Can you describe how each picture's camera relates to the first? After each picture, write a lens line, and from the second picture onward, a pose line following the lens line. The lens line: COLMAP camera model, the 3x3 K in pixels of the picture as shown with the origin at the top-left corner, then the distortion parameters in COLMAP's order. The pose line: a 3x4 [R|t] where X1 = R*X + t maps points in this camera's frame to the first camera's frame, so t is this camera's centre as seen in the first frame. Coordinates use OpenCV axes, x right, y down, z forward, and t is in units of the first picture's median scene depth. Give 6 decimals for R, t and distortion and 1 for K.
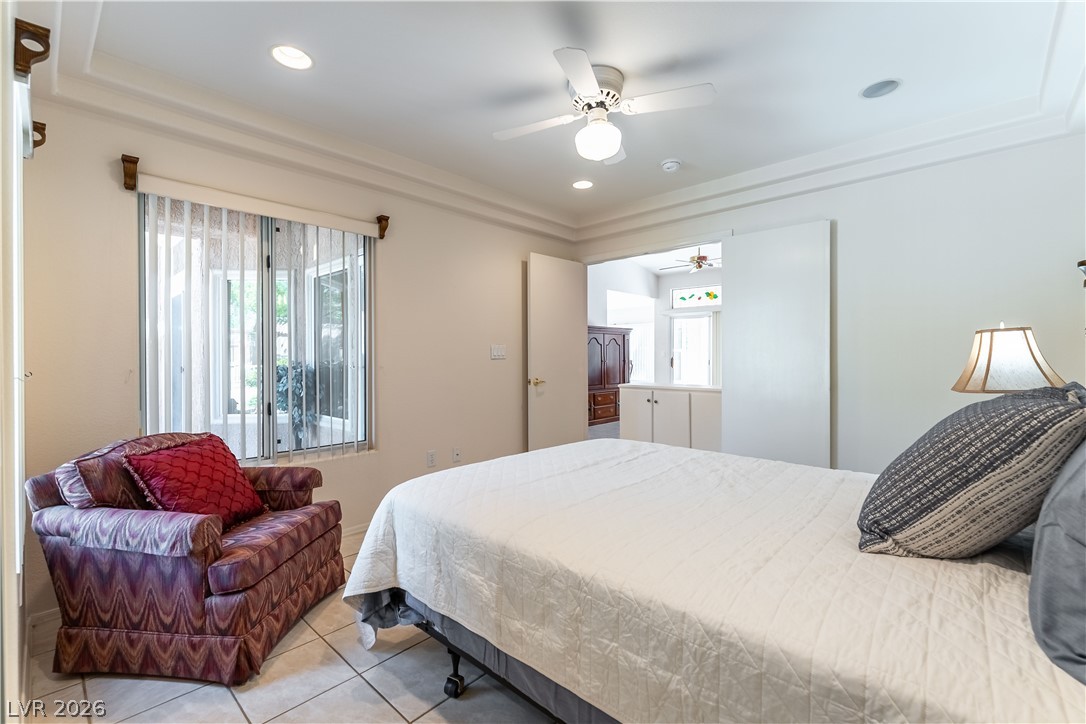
lens RADIAL K [[471.2, 0, 545.3], [0, 471.2, 359.1], [0, 0, 1]] dist [-0.001834, -0.000926]
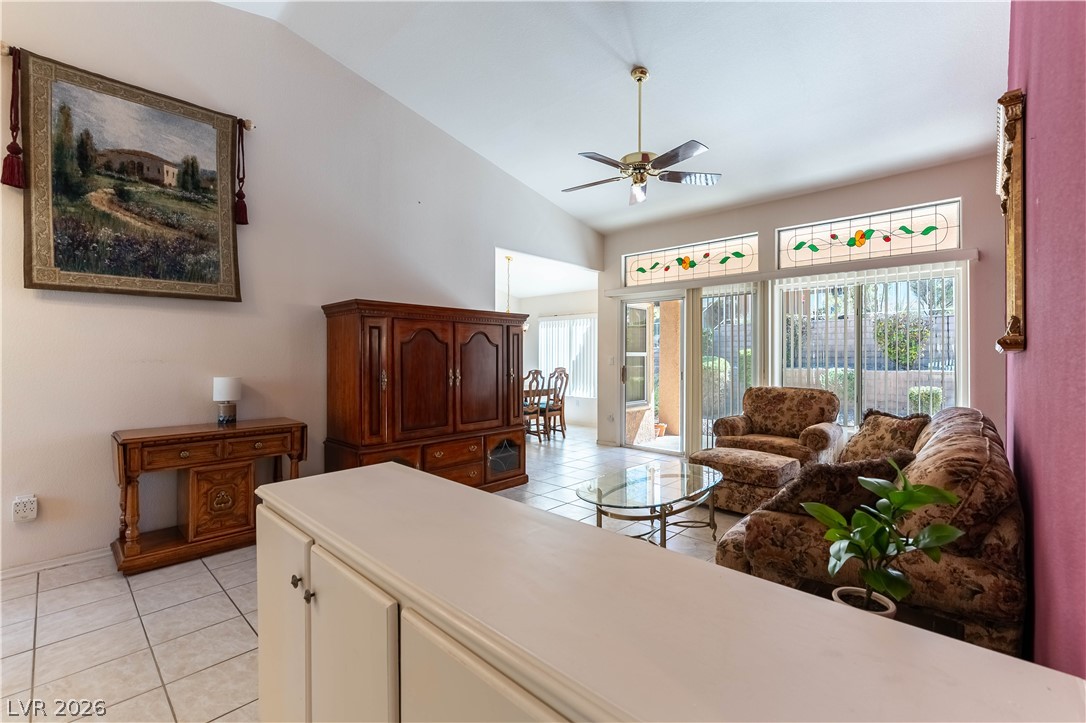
lens RADIAL K [[471.2, 0, 545.6], [0, 471.2, 358.3], [0, 0, 1]] dist [-0.001834, -0.000926]
pose [[0.999944, 0.002896, -0.010208, 0.178455], [-0.002922, 0.999993, -0.002496, -0.011981], [0.010201, 0.002526, 0.999945, 0.395146]]
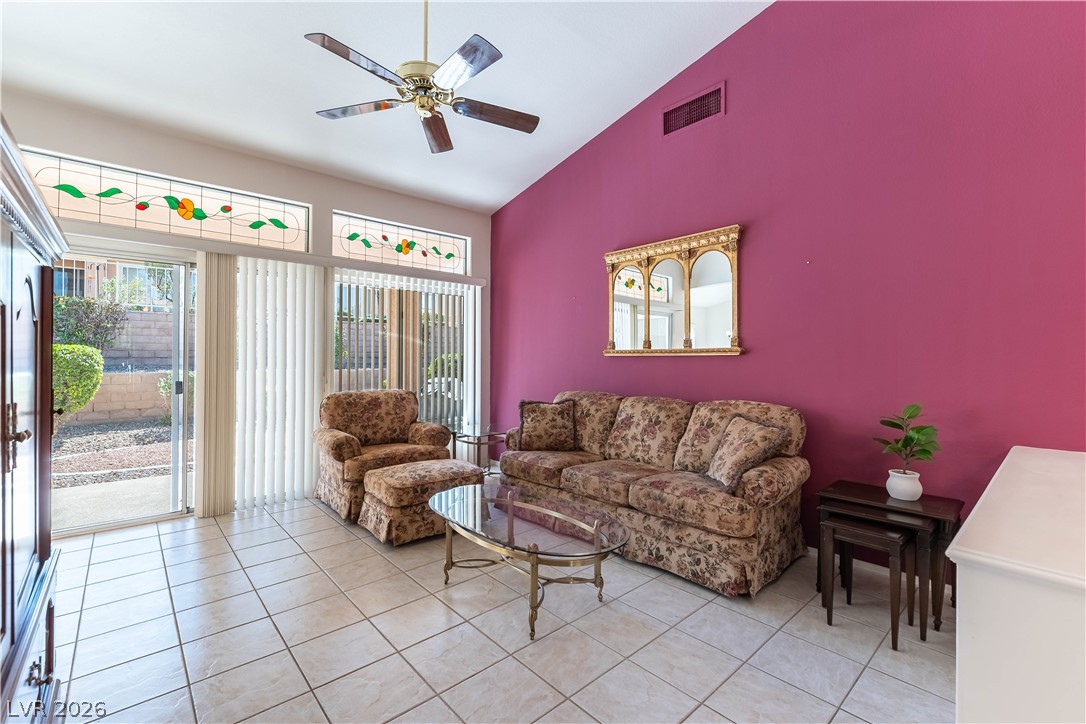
lens RADIAL K [[471.2, 0, 547.9], [0, 471.2, 357.4], [0, 0, 1]] dist [-0.001834, -0.000926]
pose [[0.080251, 0.002013, 0.996773, 0.000320], [0.003863, 0.999990, -0.002331, -0.013625], [-0.996767, 0.004037, 0.080243, 0.670010]]
